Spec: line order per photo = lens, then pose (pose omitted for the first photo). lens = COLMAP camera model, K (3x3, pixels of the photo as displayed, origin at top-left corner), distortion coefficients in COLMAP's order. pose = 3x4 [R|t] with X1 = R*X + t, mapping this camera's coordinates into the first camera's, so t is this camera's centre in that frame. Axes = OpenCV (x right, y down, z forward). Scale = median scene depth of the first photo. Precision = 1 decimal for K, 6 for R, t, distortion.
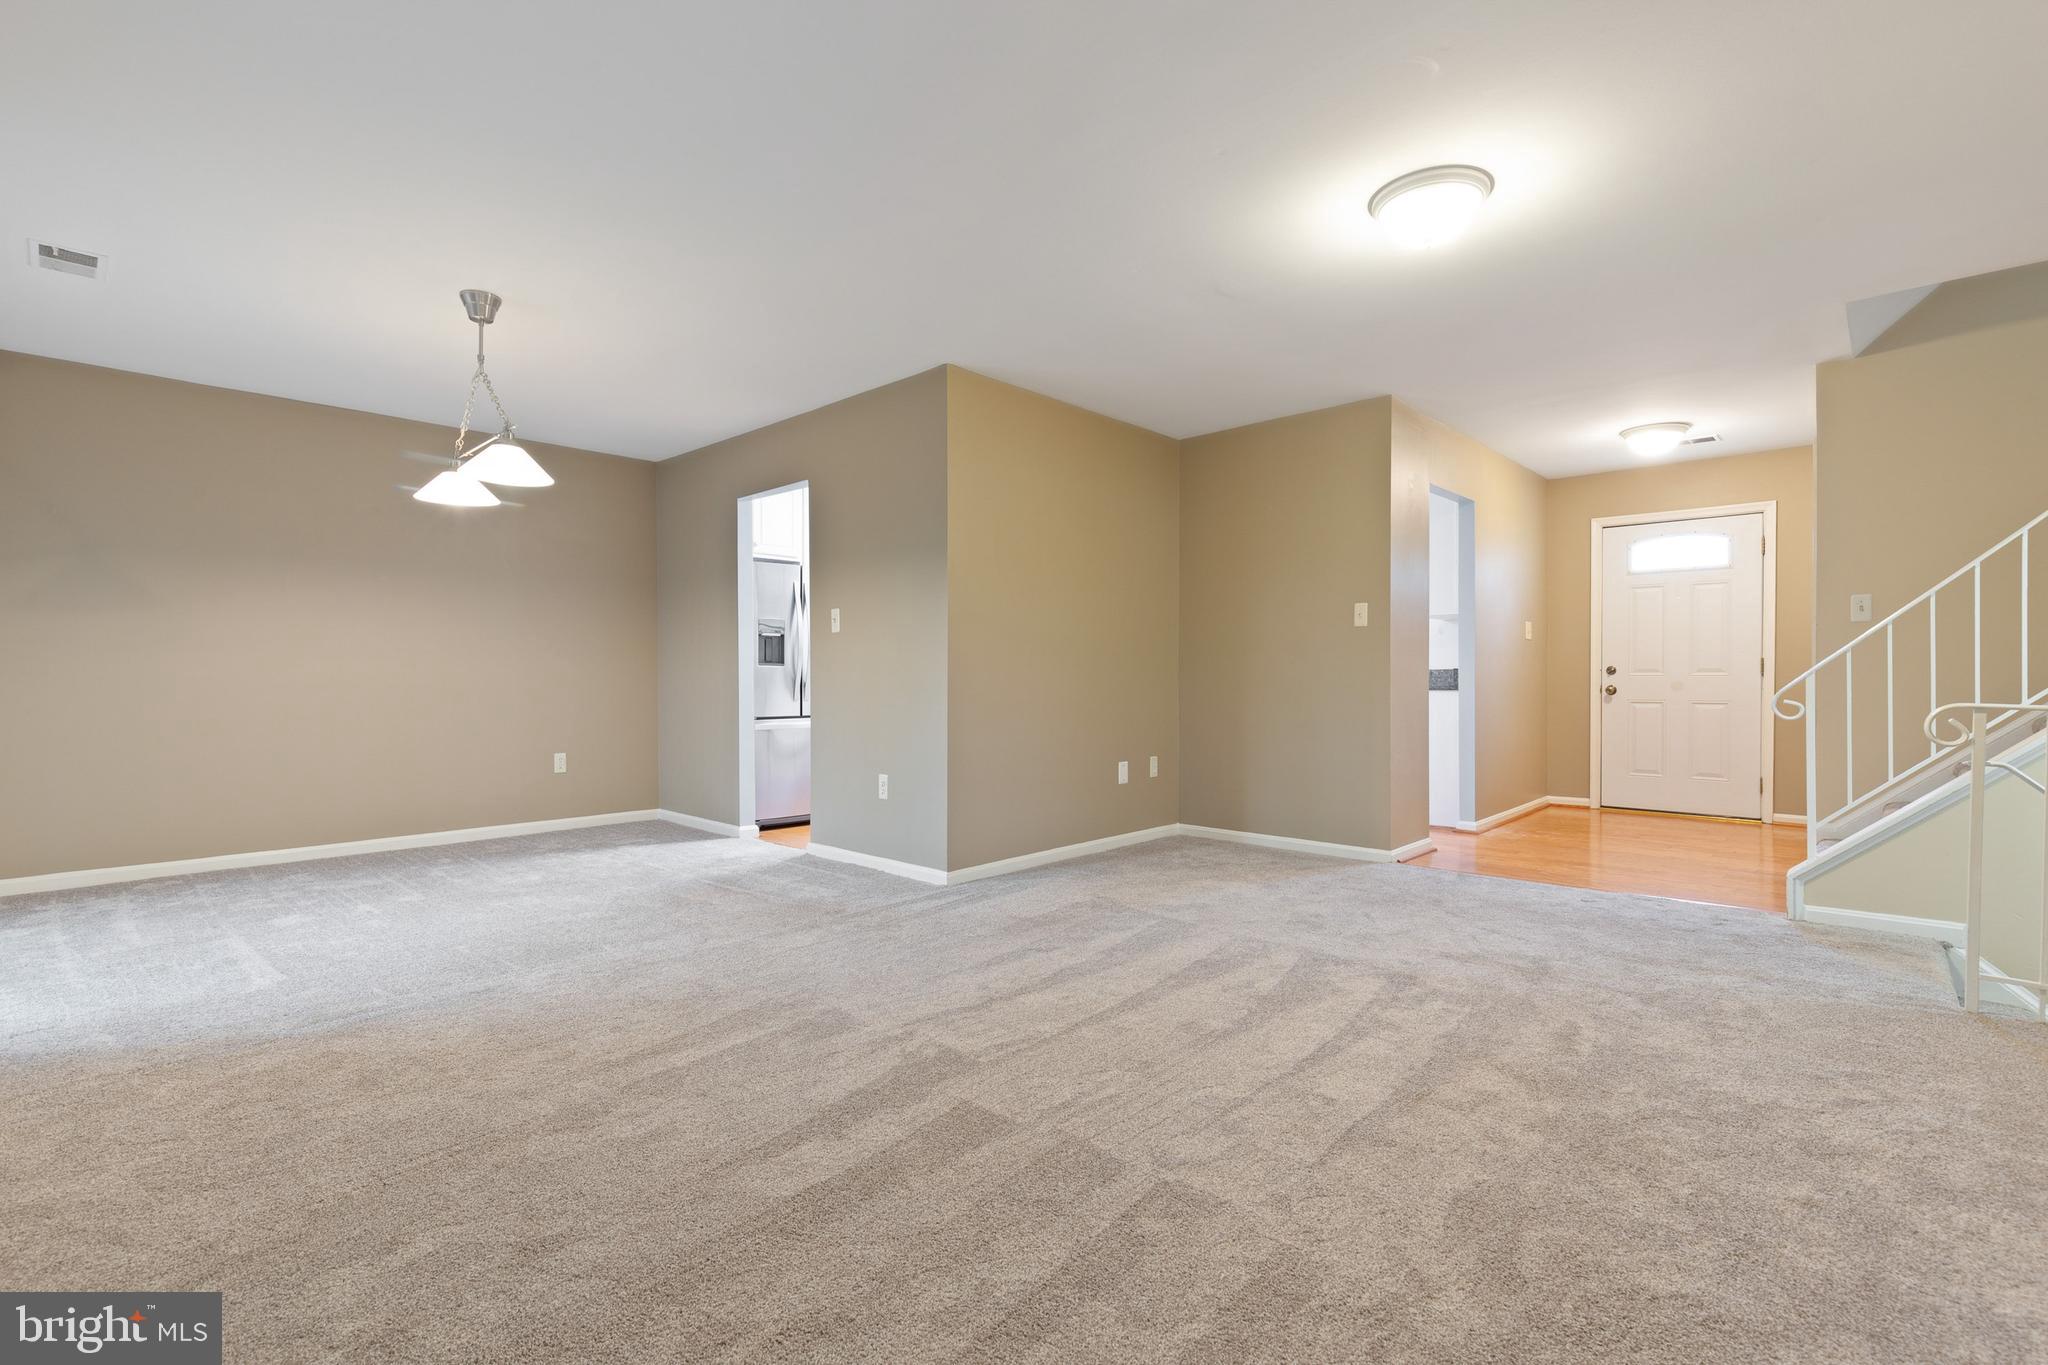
lens RADIAL K [[927.8, 0, 1029.7], [0, 927.8, 691.8], [0, 0, 1]] dist [0.003302, -0.001069]
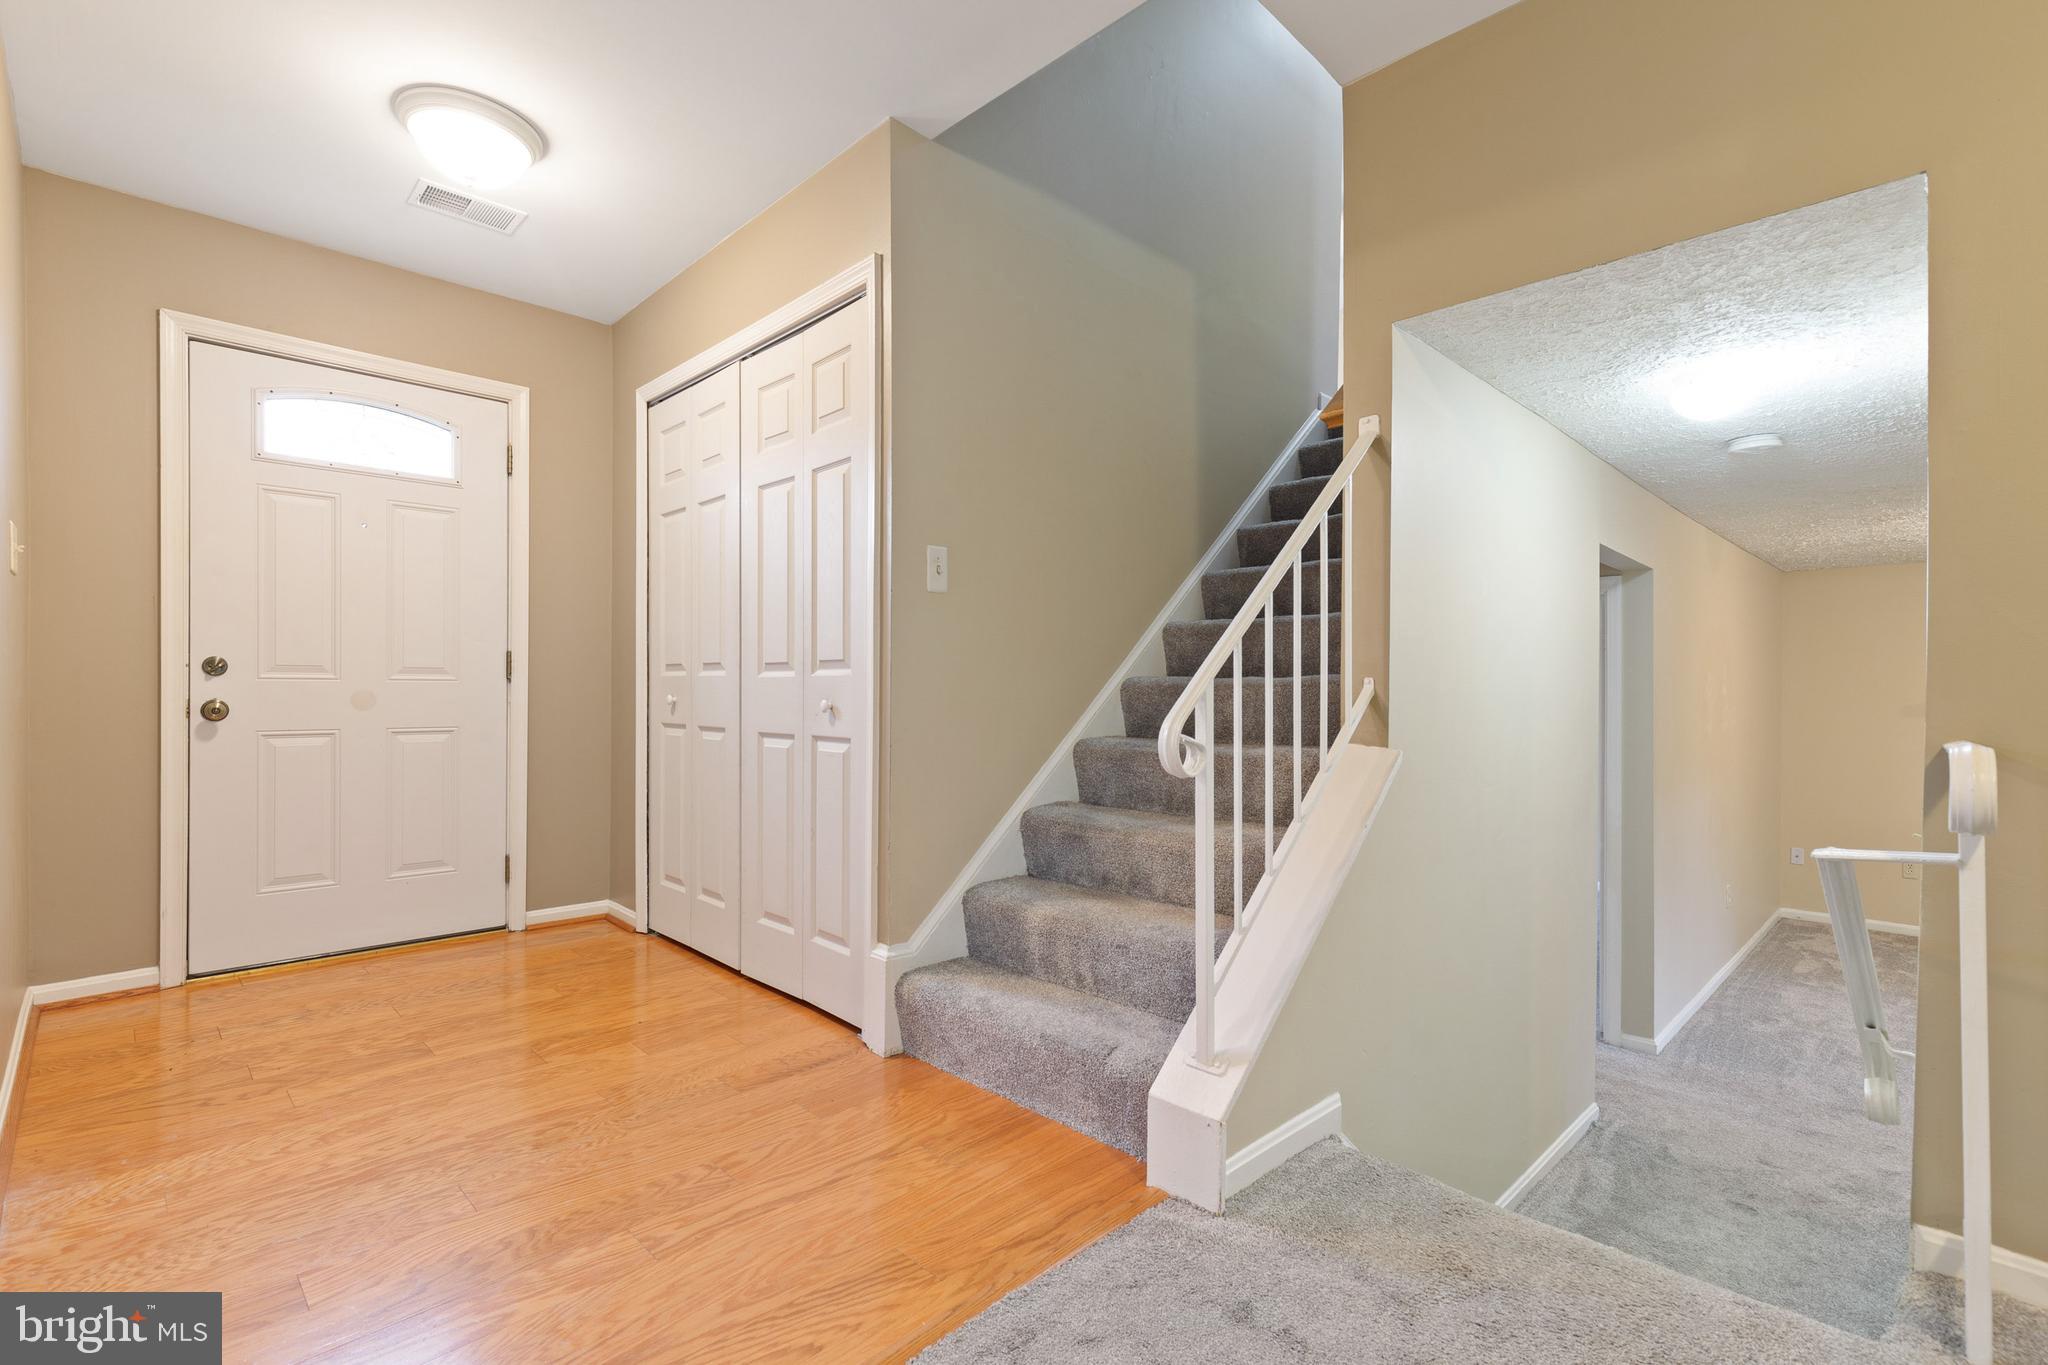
lens RADIAL K [[927.8, 0, 1029.7], [0, 927.8, 691.8], [0, 0, 1]] dist [0.003302, -0.001069]
pose [[0.048085, 0.000461, 0.998843, 0.199338], [0.006864, 0.999976, -0.000792, -0.007620], [-0.998820, 0.006894, 0.048081, 0.587075]]
